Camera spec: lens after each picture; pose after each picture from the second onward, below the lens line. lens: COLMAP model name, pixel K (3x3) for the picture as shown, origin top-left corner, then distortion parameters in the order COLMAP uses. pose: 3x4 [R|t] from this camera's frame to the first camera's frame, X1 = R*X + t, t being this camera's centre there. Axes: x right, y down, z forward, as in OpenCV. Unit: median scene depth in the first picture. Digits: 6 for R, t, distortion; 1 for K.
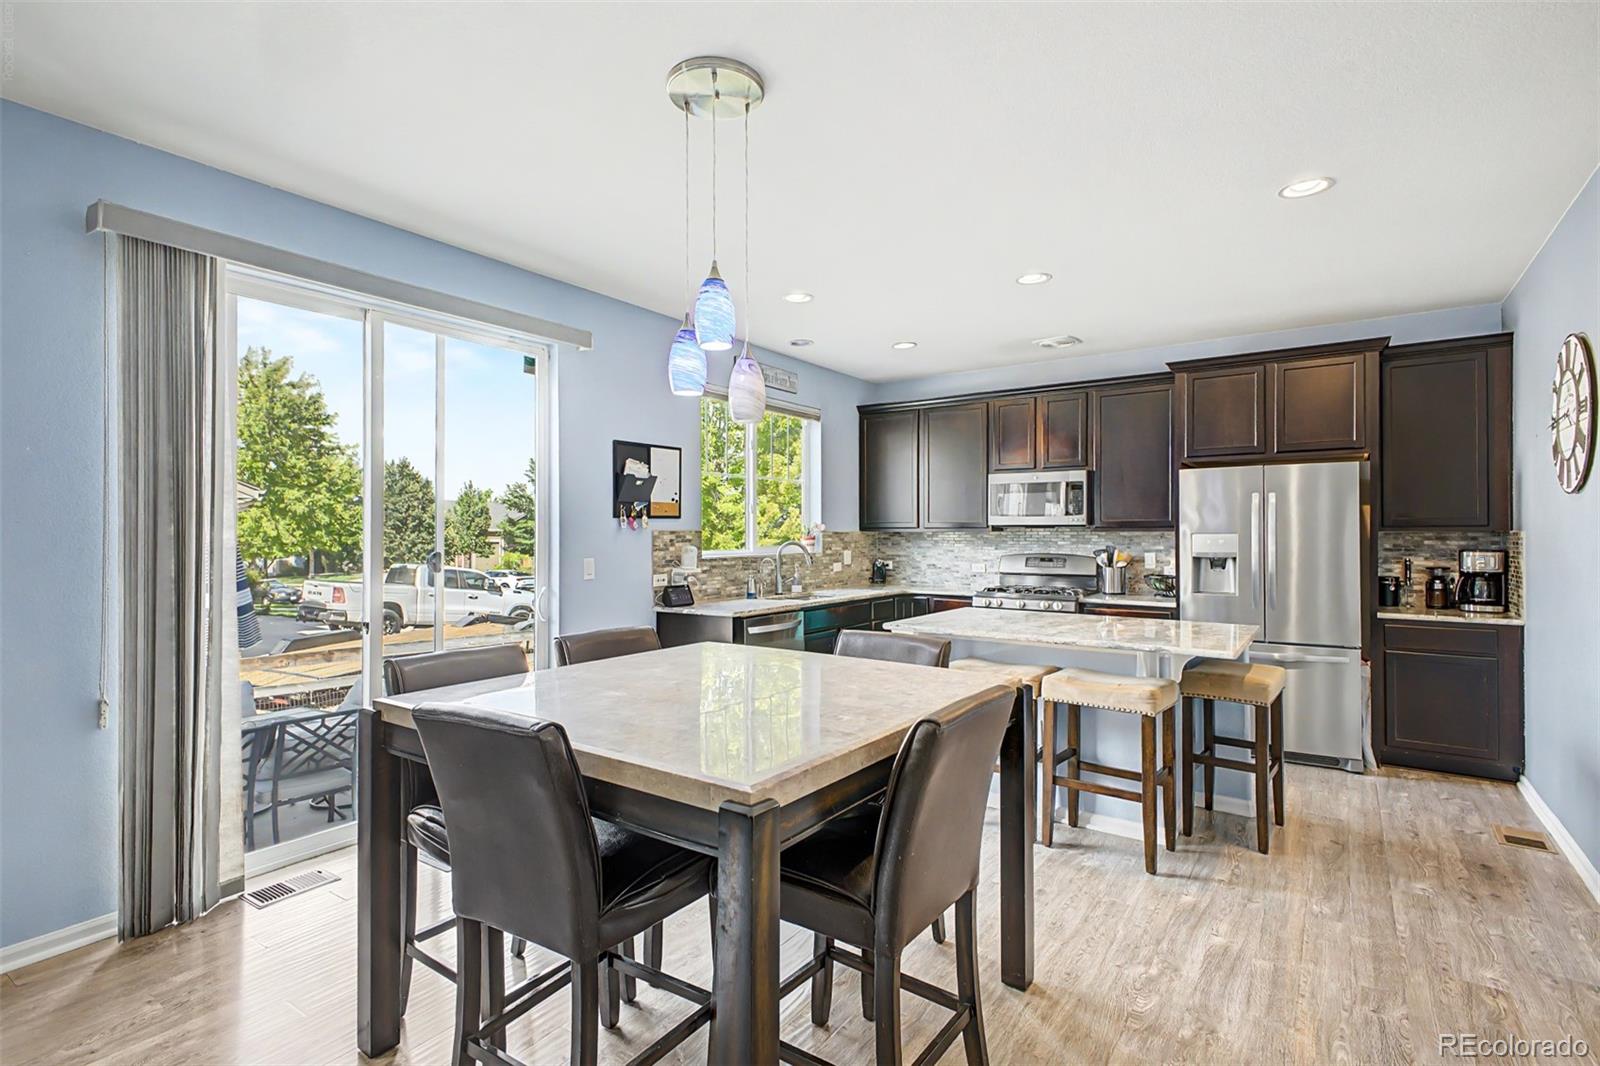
lens RADIAL K [[789.9, 0, 811.6], [0, 789.9, 529.7], [0, 0, 1]] dist [0.038607, -0.005928]
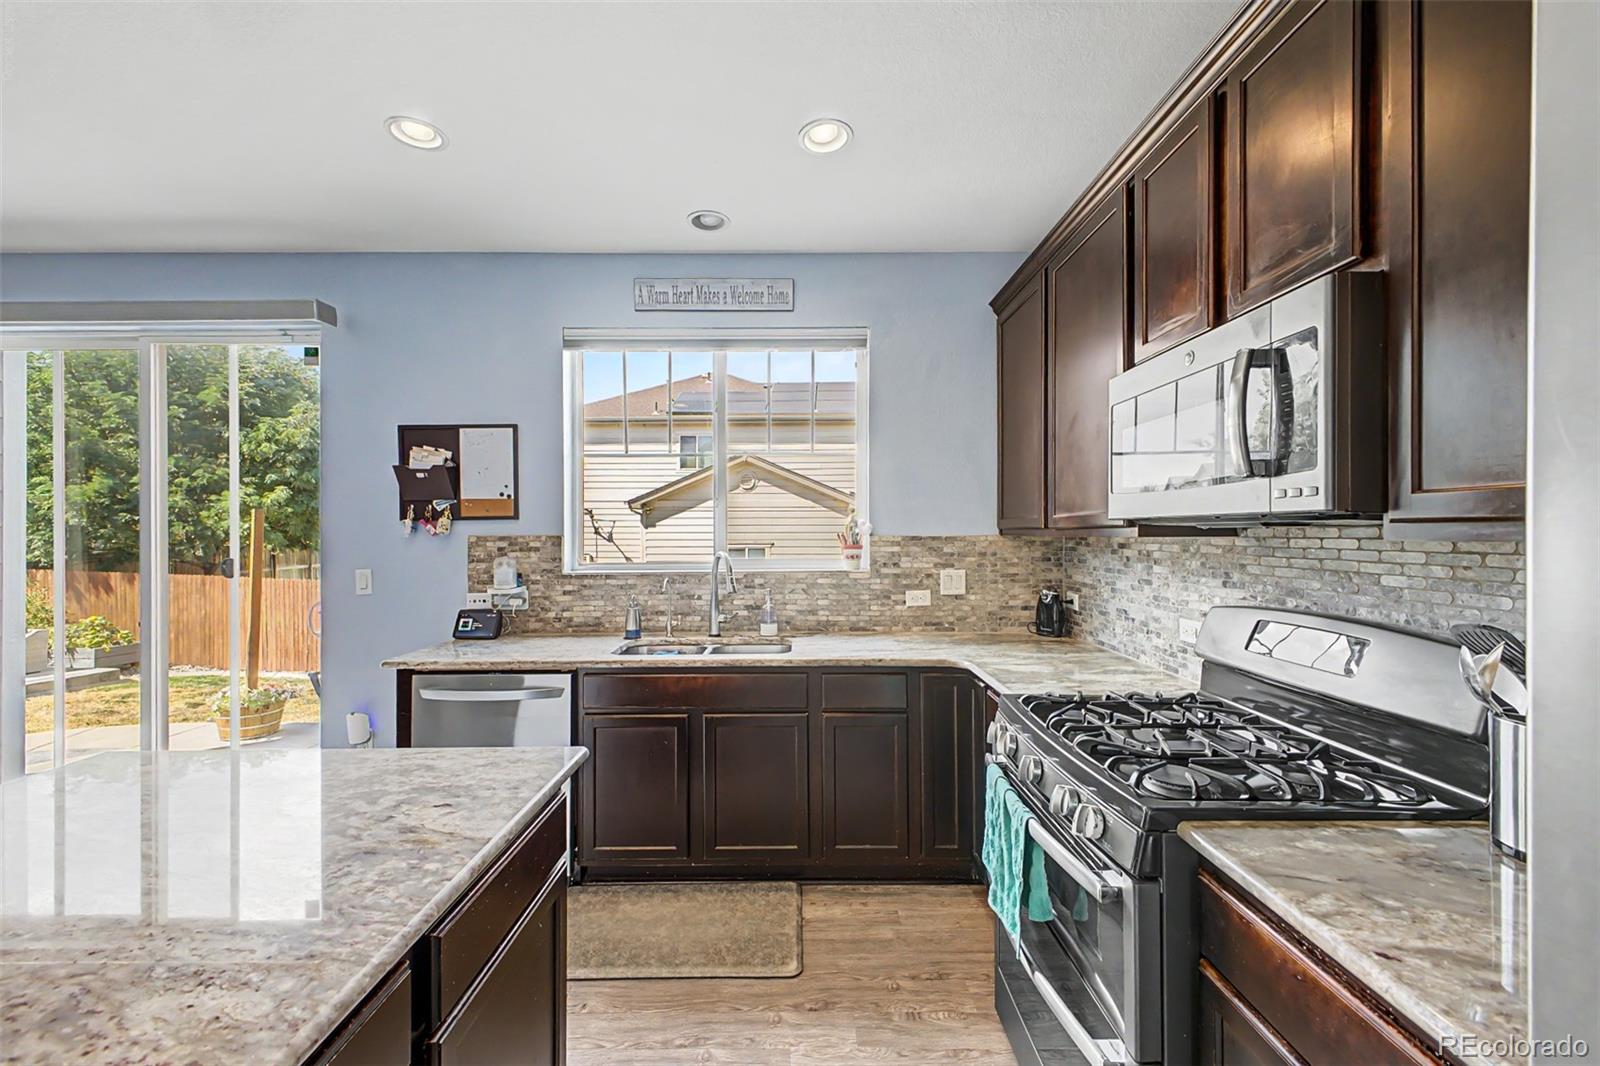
lens RADIAL K [[642.1, 0, 786.0], [0, 642.1, 530.5], [0, 0, 1]] dist [0.012666, -0.000770]
pose [[0.551643, -0.004258, -0.834069, 0.484379], [0.006482, 0.999979, -0.000818, -0.001658], [0.834055, -0.004955, 0.551659, 0.890795]]
